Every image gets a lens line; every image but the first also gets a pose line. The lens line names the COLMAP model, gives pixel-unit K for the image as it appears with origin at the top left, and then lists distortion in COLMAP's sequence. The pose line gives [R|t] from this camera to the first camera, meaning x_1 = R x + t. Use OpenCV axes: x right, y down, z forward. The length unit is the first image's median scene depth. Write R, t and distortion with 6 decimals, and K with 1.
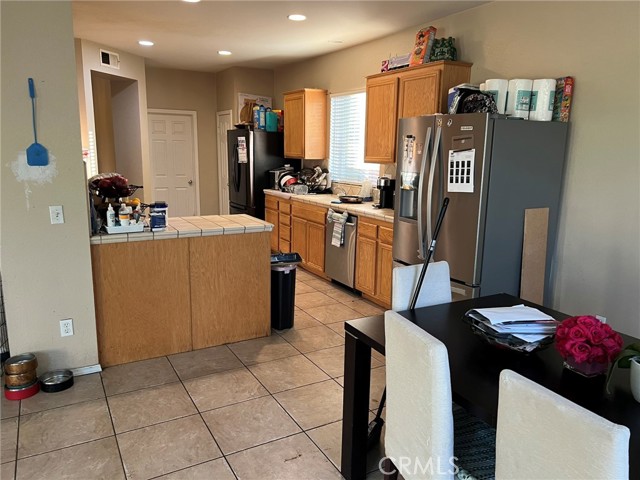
lens RADIAL K [[482.3, 0, 320.4], [0, 482.3, 239.8], [0, 0, 1]] dist [0.056097, -0.026707]
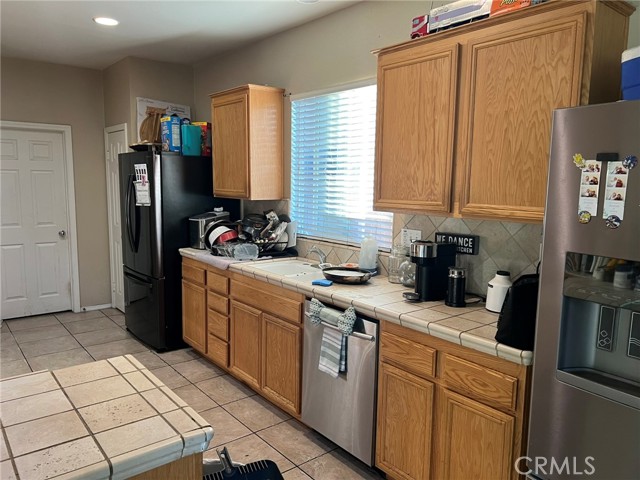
lens RADIAL K [[482.3, 0, 314.8], [0, 482.3, 225.4], [0, 0, 1]] dist [0.056097, -0.026707]
pose [[0.987226, -0.023334, 0.157607, -0.048727], [0.036729, 0.995904, -0.082621, -0.083844], [-0.155034, 0.087354, 0.984039, 0.402921]]
